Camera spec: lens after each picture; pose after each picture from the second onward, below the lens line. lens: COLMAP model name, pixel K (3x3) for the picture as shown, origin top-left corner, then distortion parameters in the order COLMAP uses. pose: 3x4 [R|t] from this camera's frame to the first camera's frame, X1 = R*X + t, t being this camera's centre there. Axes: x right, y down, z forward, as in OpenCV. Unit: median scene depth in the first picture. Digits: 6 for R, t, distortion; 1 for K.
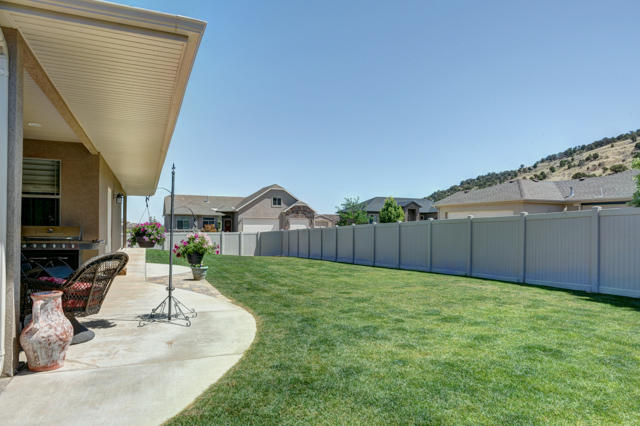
lens RADIAL K [[389.0, 0, 322.2], [0, 389.0, 216.2], [0, 0, 1]] dist [-0.005649, -0.000723]
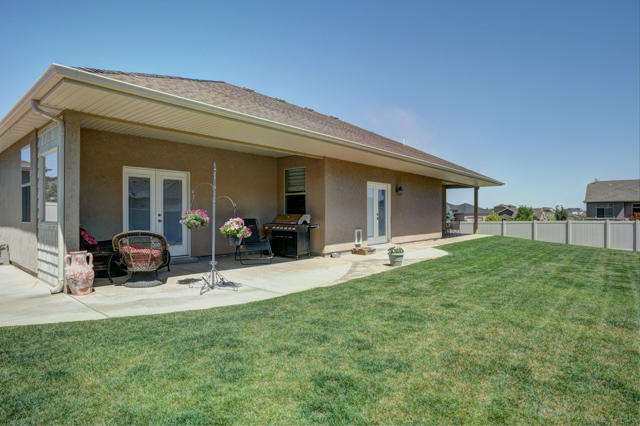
lens RADIAL K [[344.7, 0, 322.6], [0, 344.7, 213.7], [0, 0, 1]] dist [-0.001600, 0.000826]
pose [[0.488482, -0.012899, -0.872479, 0.427956], [0.030768, 0.999524, 0.002449, 0.021556], [0.872032, -0.028041, 0.488646, 0.450058]]
